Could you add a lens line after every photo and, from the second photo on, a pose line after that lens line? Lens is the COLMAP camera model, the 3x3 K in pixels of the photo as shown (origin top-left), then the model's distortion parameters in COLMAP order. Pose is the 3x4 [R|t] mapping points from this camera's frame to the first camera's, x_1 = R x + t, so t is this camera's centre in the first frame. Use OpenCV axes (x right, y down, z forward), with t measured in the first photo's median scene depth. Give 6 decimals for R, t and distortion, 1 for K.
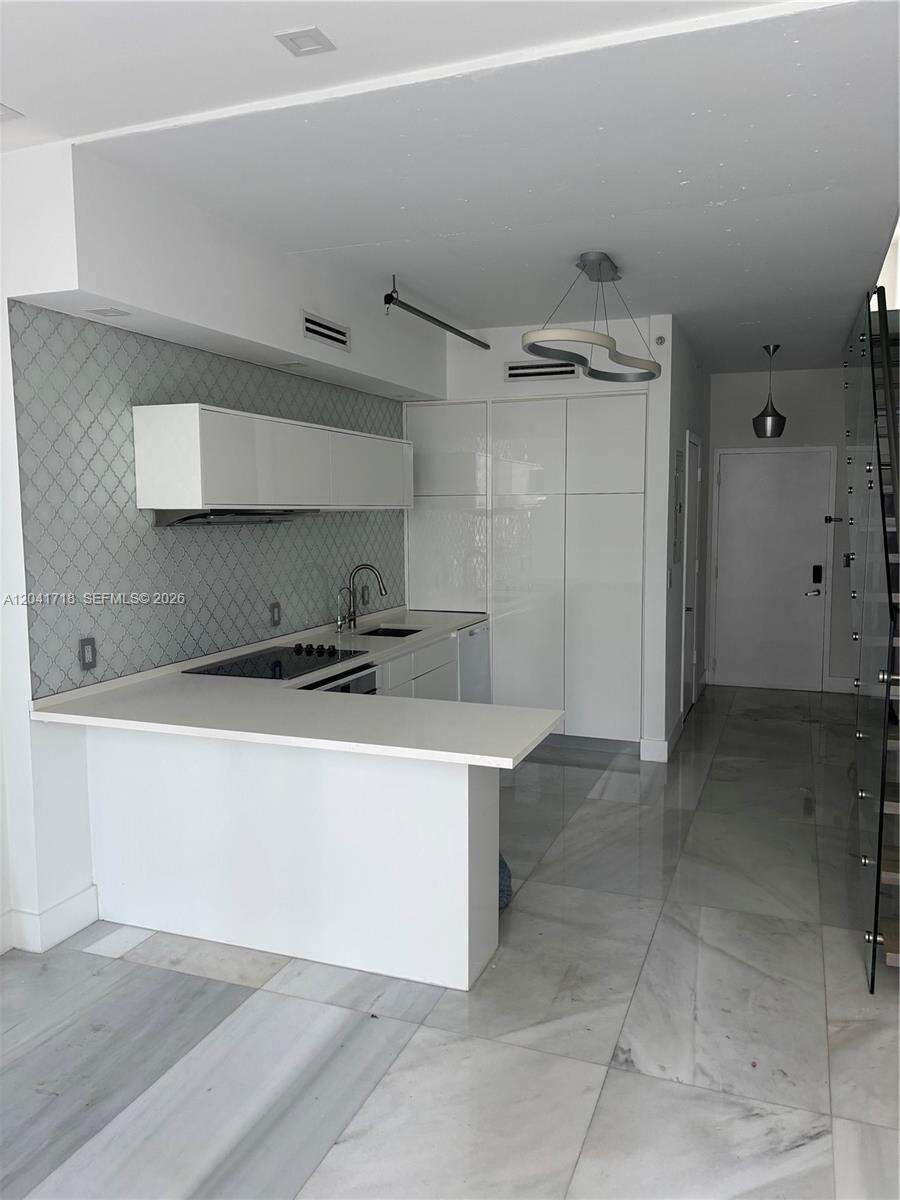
lens RADIAL K [[910.7, 0, 444.7], [0, 910.7, 602.7], [0, 0, 1]] dist [0.028662, -0.003803]
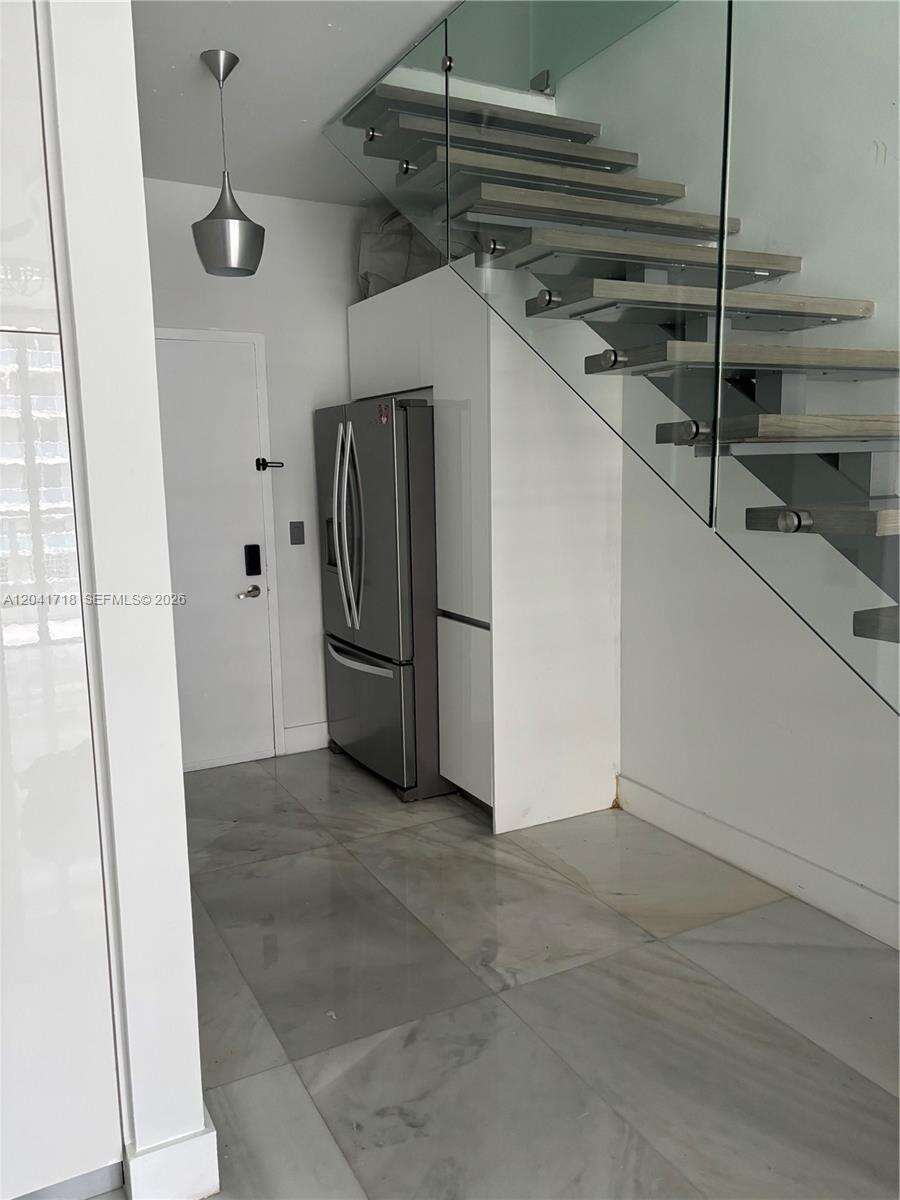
lens RADIAL K [[915.1, 0, 450.0], [0, 915.1, 600.0], [0, 0, 1]] dist [0.028430, -0.000038]
pose [[0.660797, -0.109809, 0.742489, 0.120025], [0.091637, 0.993643, 0.065398, -0.066555], [-0.744950, 0.024825, 0.666658, 1.074403]]
